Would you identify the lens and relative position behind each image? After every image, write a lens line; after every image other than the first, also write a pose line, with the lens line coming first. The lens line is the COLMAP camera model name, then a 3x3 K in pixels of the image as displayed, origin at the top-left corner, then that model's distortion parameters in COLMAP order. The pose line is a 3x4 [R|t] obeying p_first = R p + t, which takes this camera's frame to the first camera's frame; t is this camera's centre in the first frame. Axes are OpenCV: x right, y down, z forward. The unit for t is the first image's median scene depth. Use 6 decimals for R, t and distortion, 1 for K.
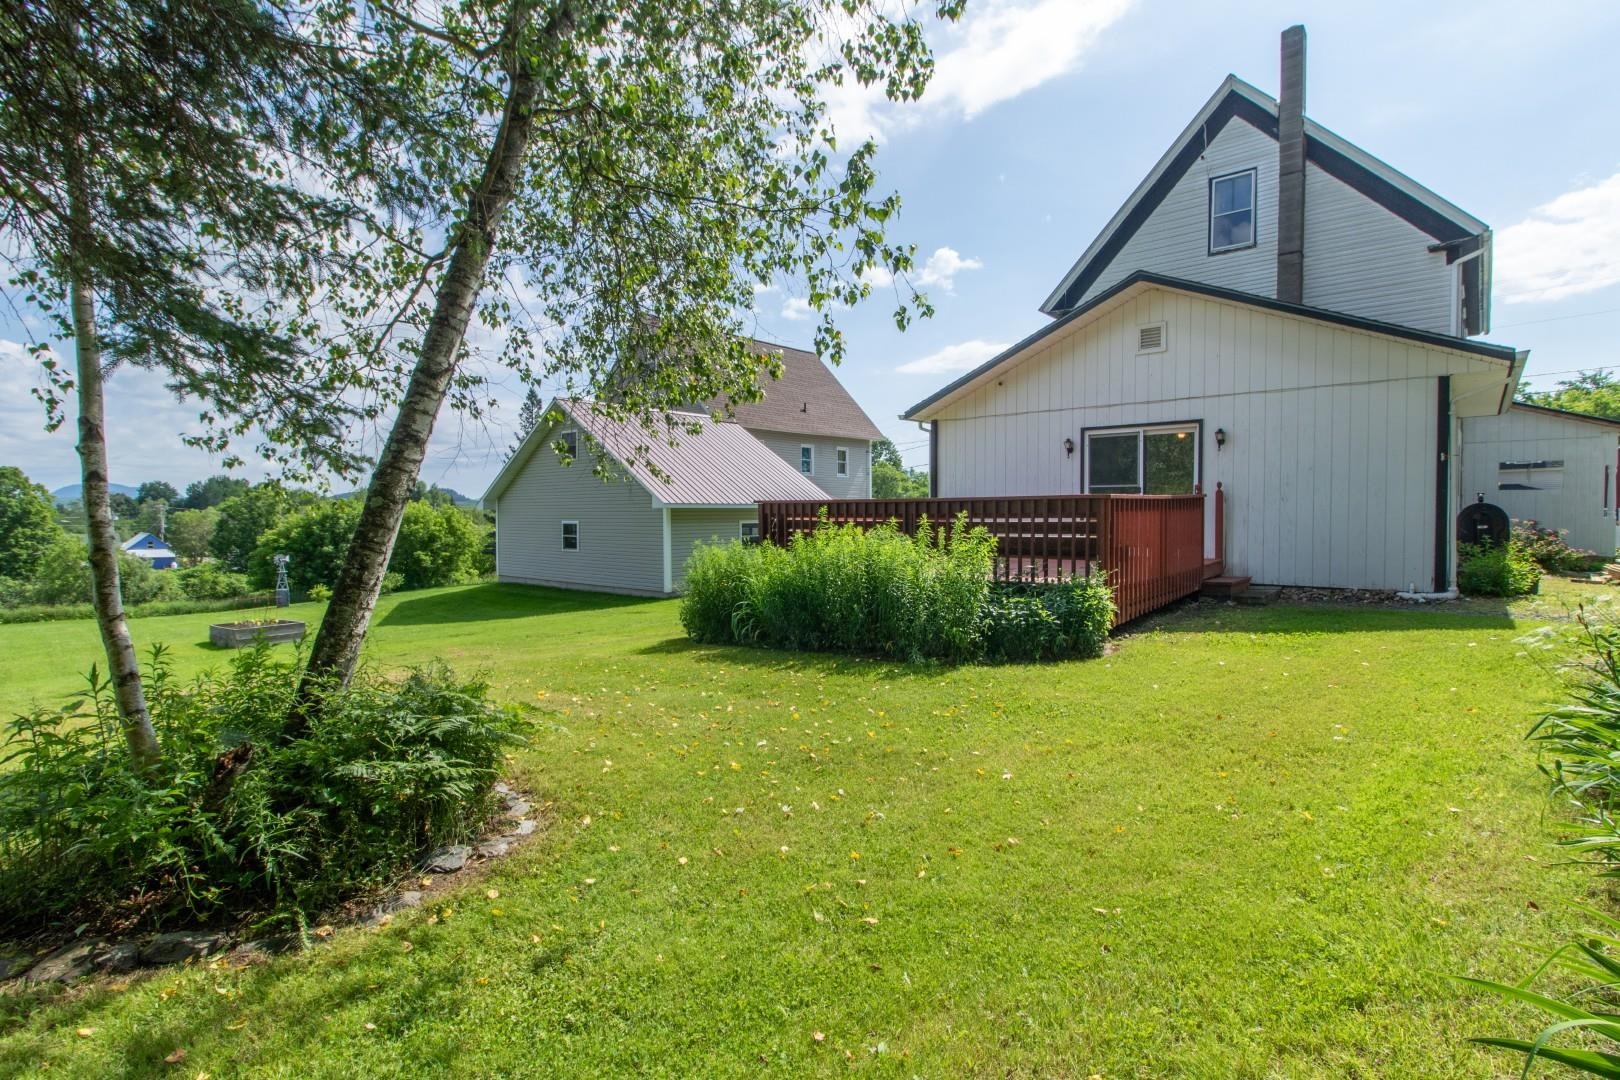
lens RADIAL K [[788.1, 0, 817.6], [0, 788.1, 535.0], [0, 0, 1]] dist [0.003243, 0.000176]
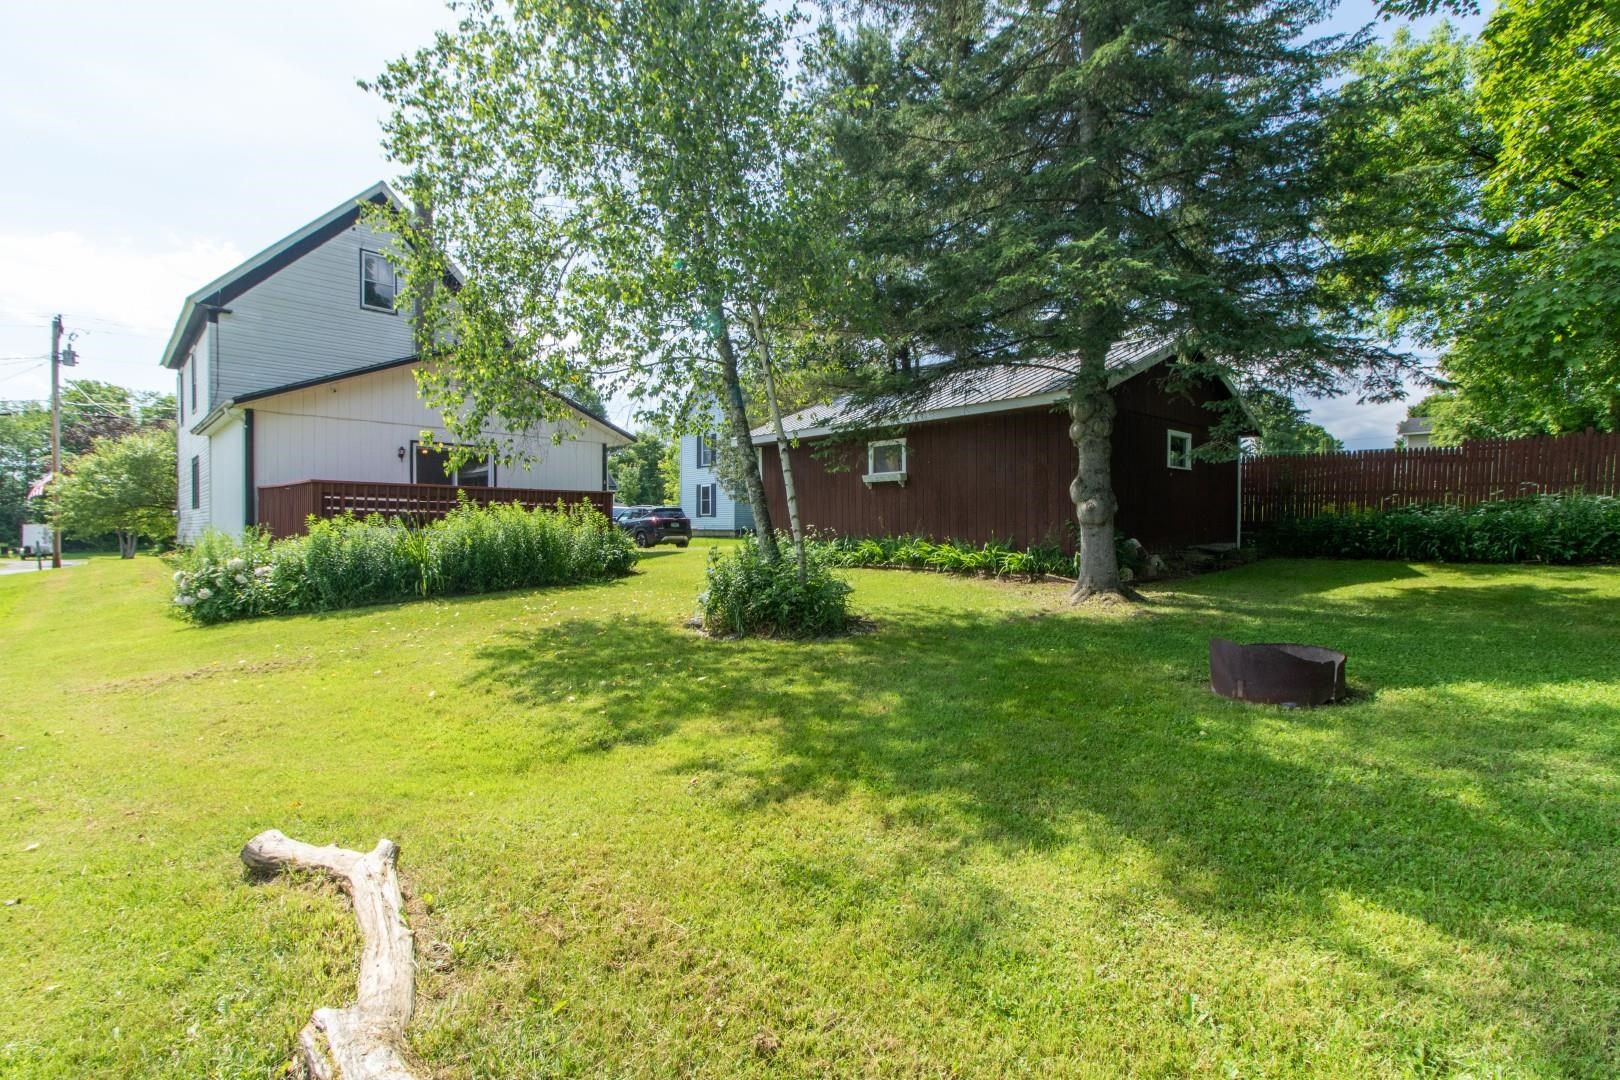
lens RADIAL K [[788.1, 0, 817.6], [0, 788.1, 535.0], [0, 0, 1]] dist [0.003243, 0.000176]
pose [[0.081227, -0.004276, 0.996686, -0.934531], [0.021688, 0.999762, 0.002522, 0.035422], [-0.996460, 0.021411, 0.081300, 0.211611]]
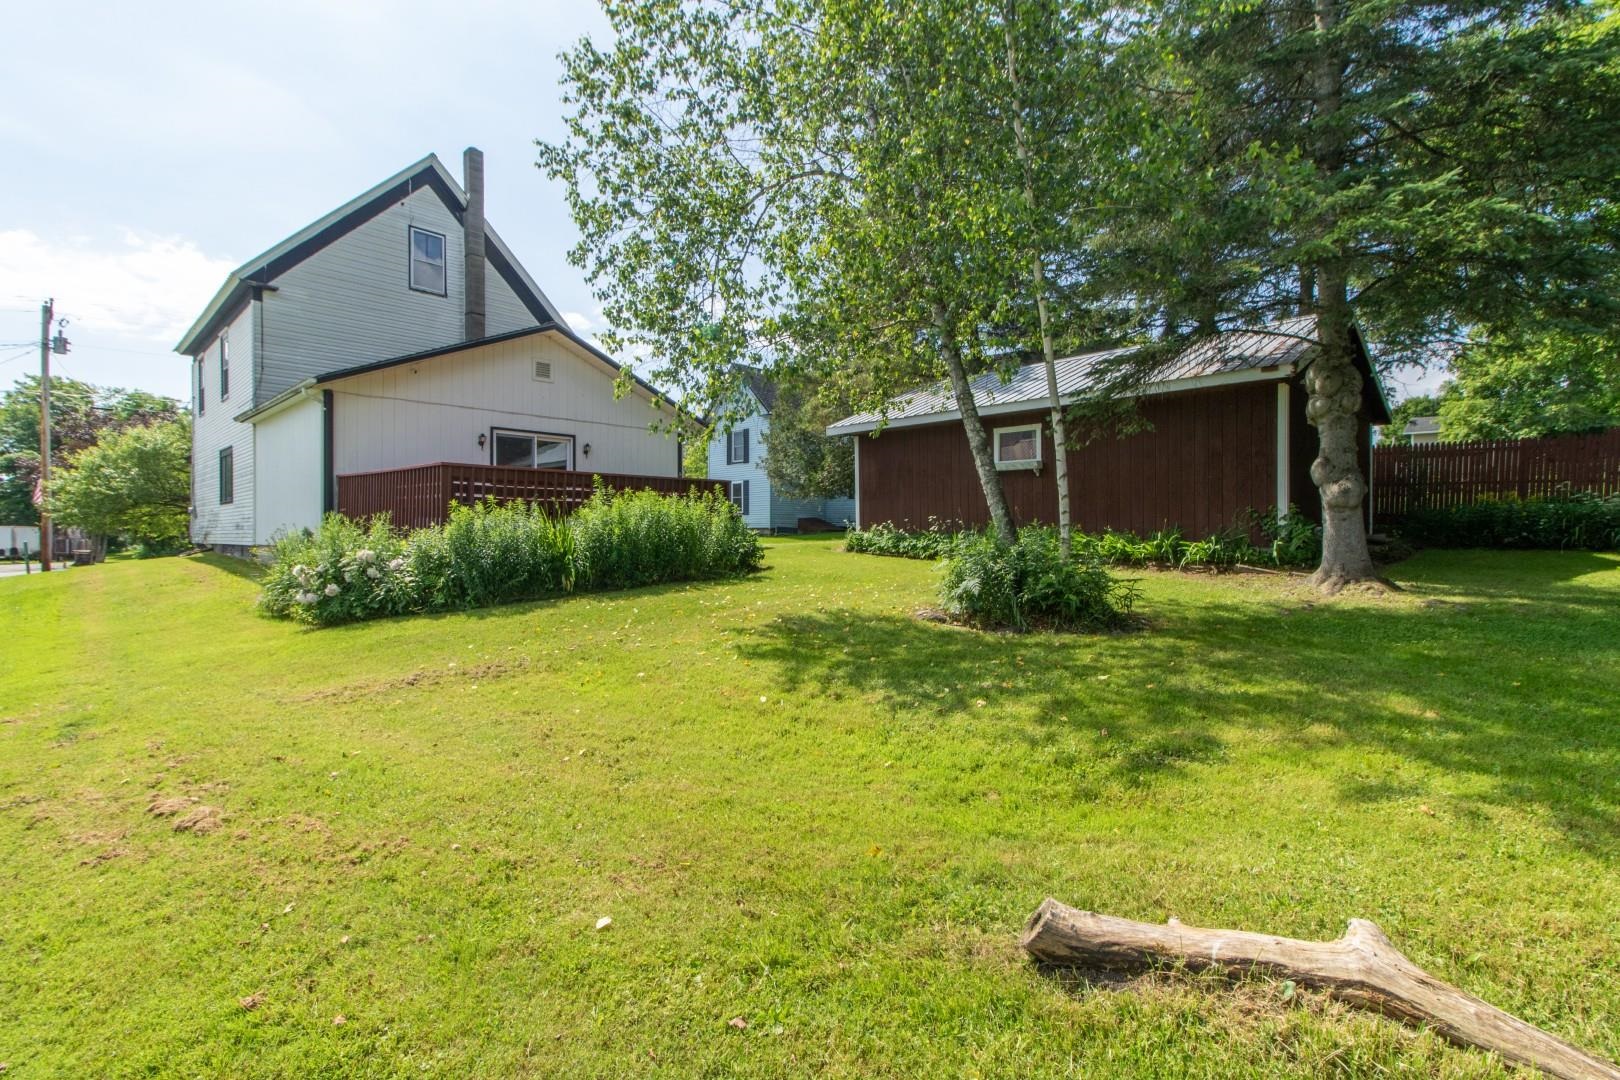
lens RADIAL K [[787.3, 0, 809.2], [0, 787.3, 534.0], [0, 0, 1]] dist [0.001941, 0.000190]
pose [[0.041125, 0.001626, 0.999153, -0.868787], [0.024779, 0.999689, -0.002646, 0.046779], [-0.998847, 0.024867, 0.041072, 0.458297]]
